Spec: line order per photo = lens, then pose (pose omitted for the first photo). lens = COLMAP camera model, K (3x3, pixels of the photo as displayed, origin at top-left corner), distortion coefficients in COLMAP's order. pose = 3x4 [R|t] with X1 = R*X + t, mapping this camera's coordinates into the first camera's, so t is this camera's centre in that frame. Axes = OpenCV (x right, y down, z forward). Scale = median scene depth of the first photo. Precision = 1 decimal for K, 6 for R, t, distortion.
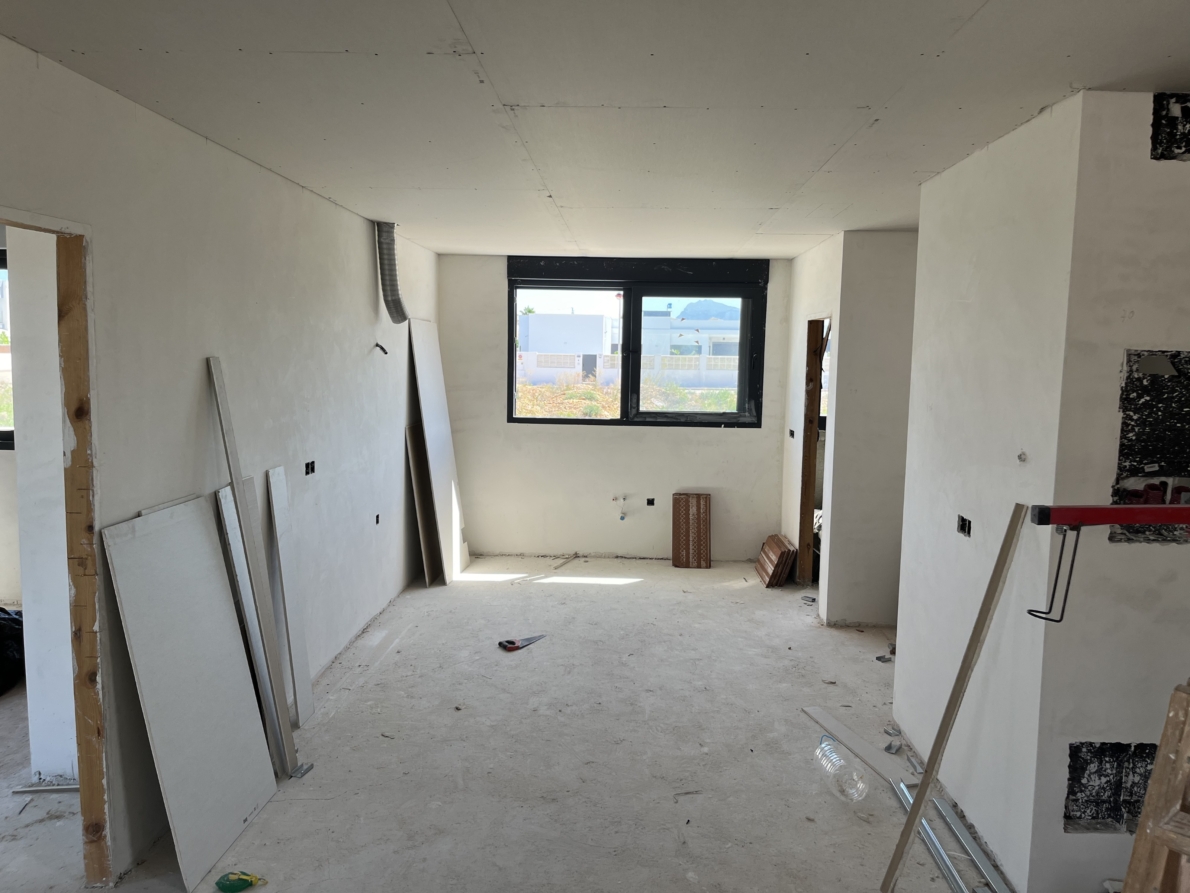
lens RADIAL K [[896.8, 0, 597.1], [0, 896.8, 448.9], [0, 0, 1]] dist [0.033830, -0.035598]
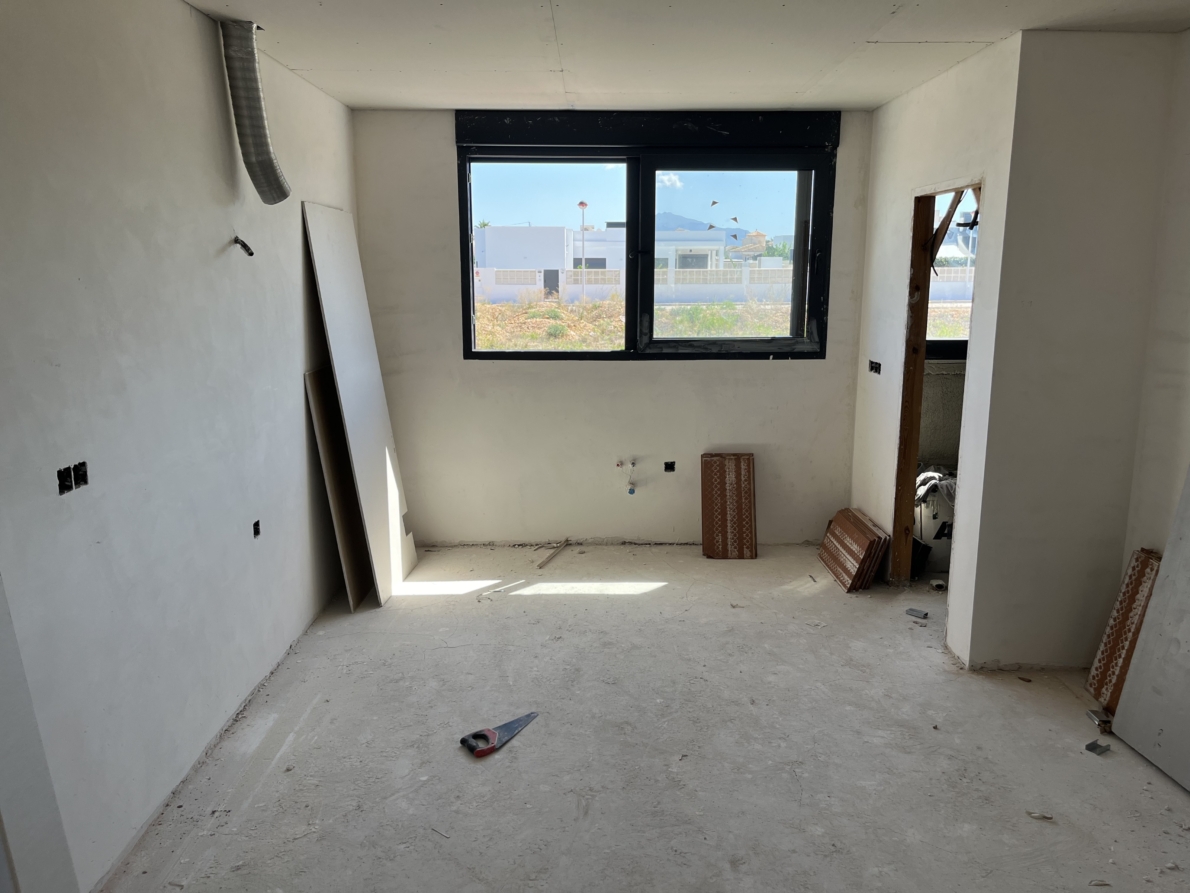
lens RADIAL K [[896.8, 0, 595.6], [0, 896.8, 446.1], [0, 0, 1]] dist [0.033830, -0.035598]
pose [[0.998879, -0.025631, 0.039802, -0.030504], [0.022032, 0.995844, 0.088369, -0.023883], [-0.041902, -0.087393, 0.995292, 0.328544]]
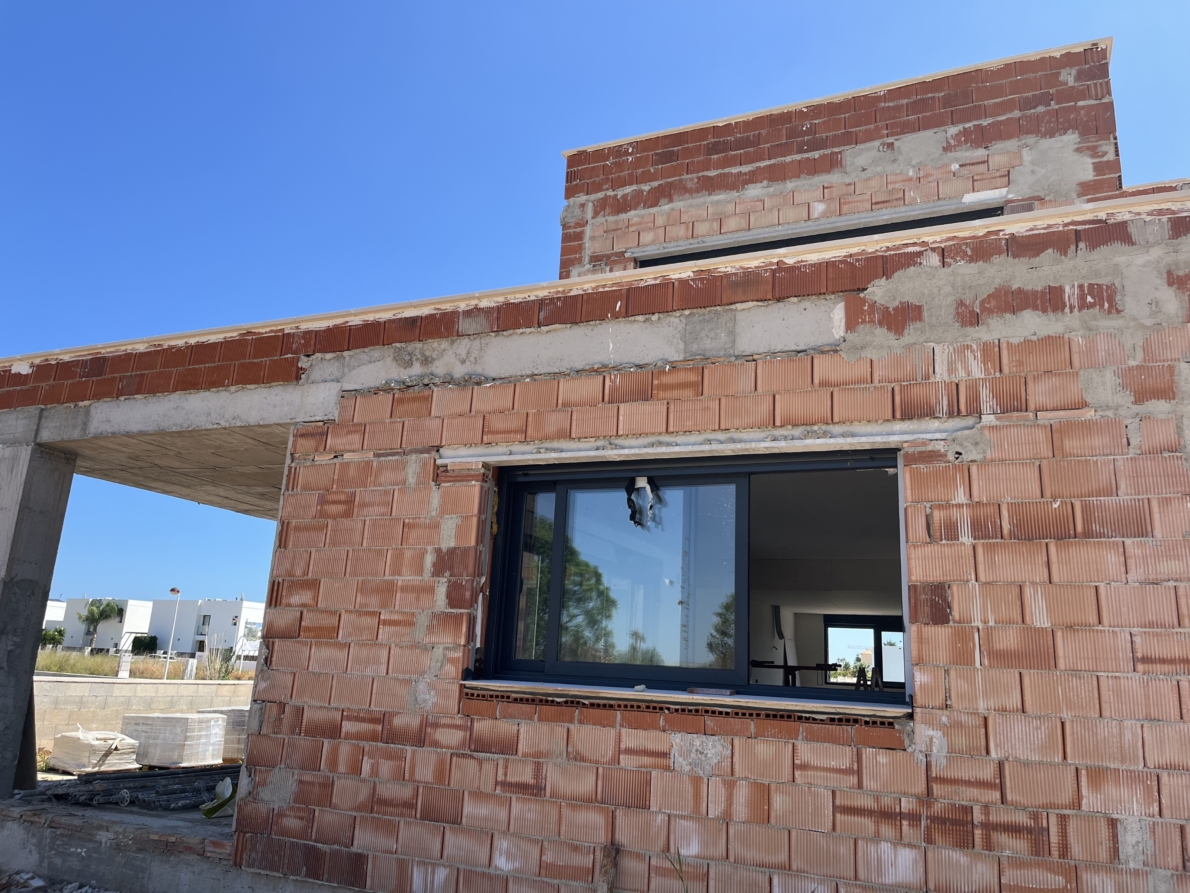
lens RADIAL K [[896.8, 0, 596.8], [0, 896.8, 446.1], [0, 0, 1]] dist [0.033830, -0.035598]
pose [[0.921674, -0.068815, -0.381813, 0.326655], [-0.070177, 0.938337, -0.338524, 0.251287], [0.381565, 0.338803, 0.860012, -1.640736]]
